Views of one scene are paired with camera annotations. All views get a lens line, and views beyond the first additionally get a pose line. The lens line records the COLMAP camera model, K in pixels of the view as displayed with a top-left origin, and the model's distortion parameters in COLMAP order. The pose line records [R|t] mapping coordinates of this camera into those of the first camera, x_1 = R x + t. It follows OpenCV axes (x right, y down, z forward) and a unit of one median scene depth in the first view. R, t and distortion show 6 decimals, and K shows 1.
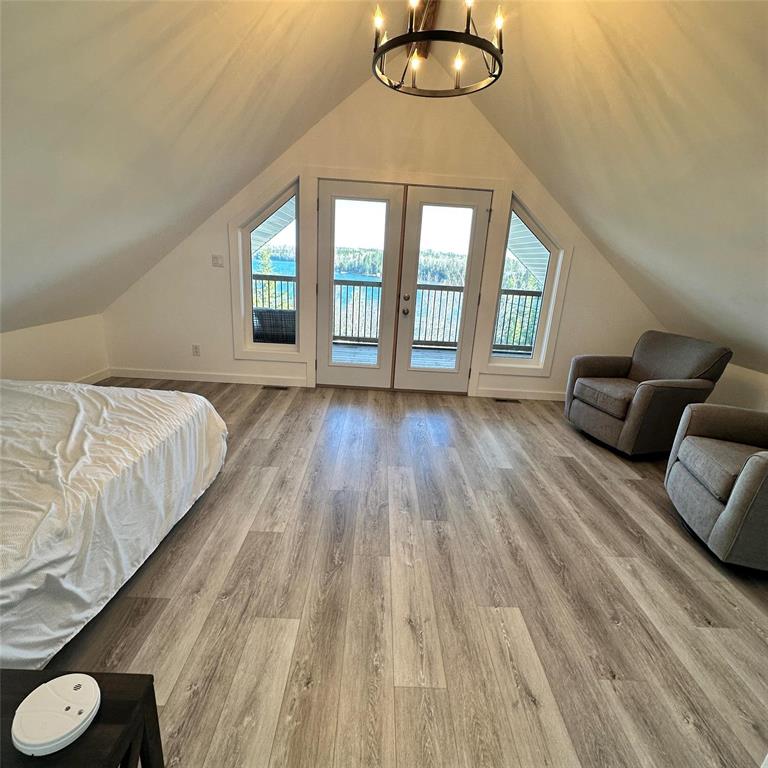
lens RADIAL K [[409.7, 0, 384.0], [0, 409.7, 384.0], [0, 0, 1]] dist [-0.003339, 0.000836]
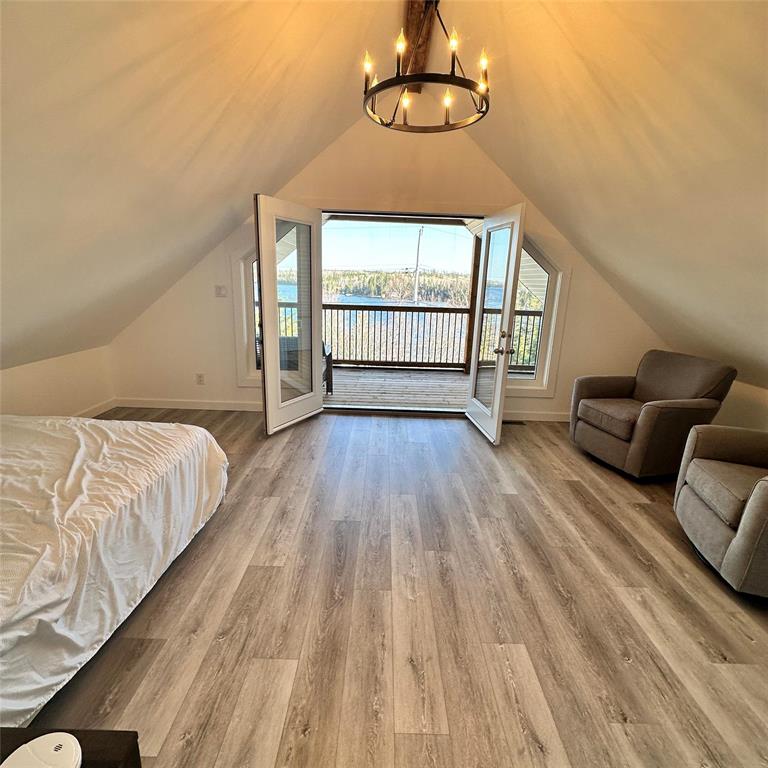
lens RADIAL K [[409.7, 0, 384.0], [0, 409.7, 384.0], [0, 0, 1]] dist [-0.003339, 0.000836]
pose [[0.999621, -0.021928, -0.016652, 0.025423], [0.021095, 0.998592, -0.048667, -0.025047], [0.017696, 0.048297, 0.998676, -0.000311]]
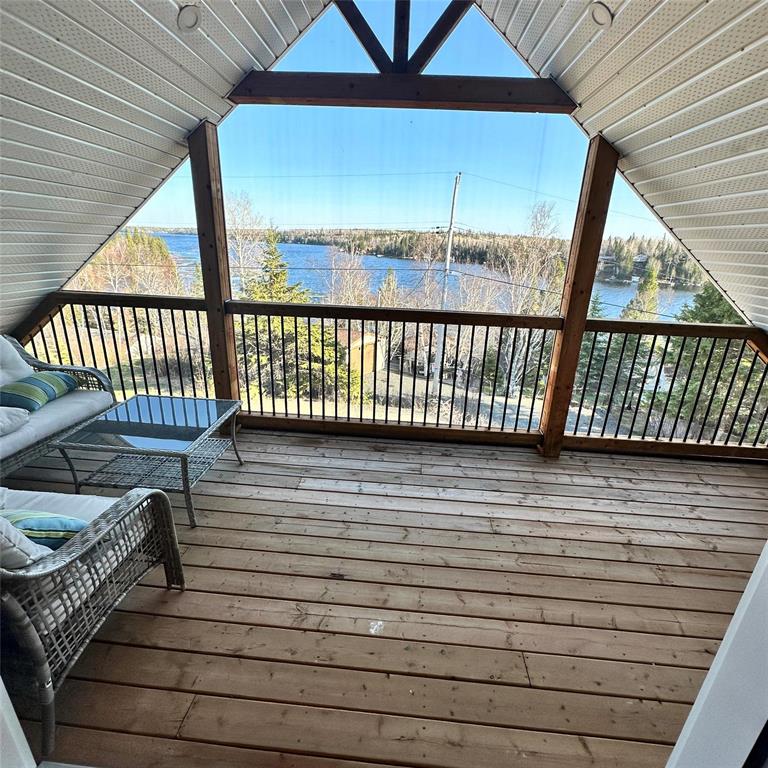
lens RADIAL K [[409.7, 0, 384.0], [0, 409.7, 384.0], [0, 0, 1]] dist [-0.003339, 0.000836]
pose [[0.996079, 0.010980, -0.087785, 0.099642], [-0.007484, 0.999169, 0.040055, -0.317125], [0.088152, -0.039241, 0.995334, 0.901695]]
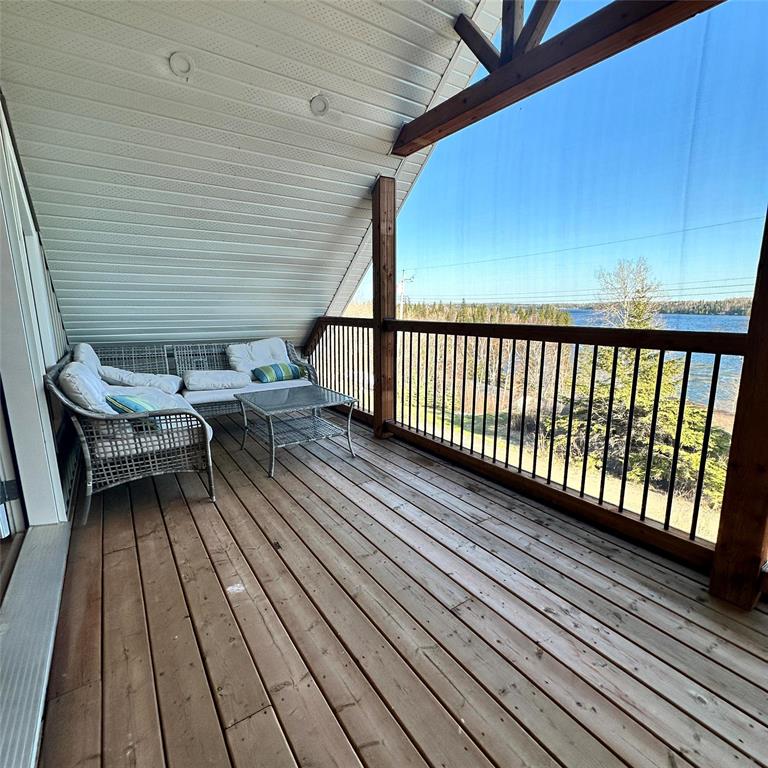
lens RADIAL K [[409.7, 0, 384.0], [0, 409.7, 384.0], [0, 0, 1]] dist [-0.003339, 0.000836]
pose [[0.548844, 0.093719, -0.830654, 0.485485], [-0.208680, 0.977595, -0.027586, -0.276415], [0.809458, 0.188481, 0.556105, 1.166976]]
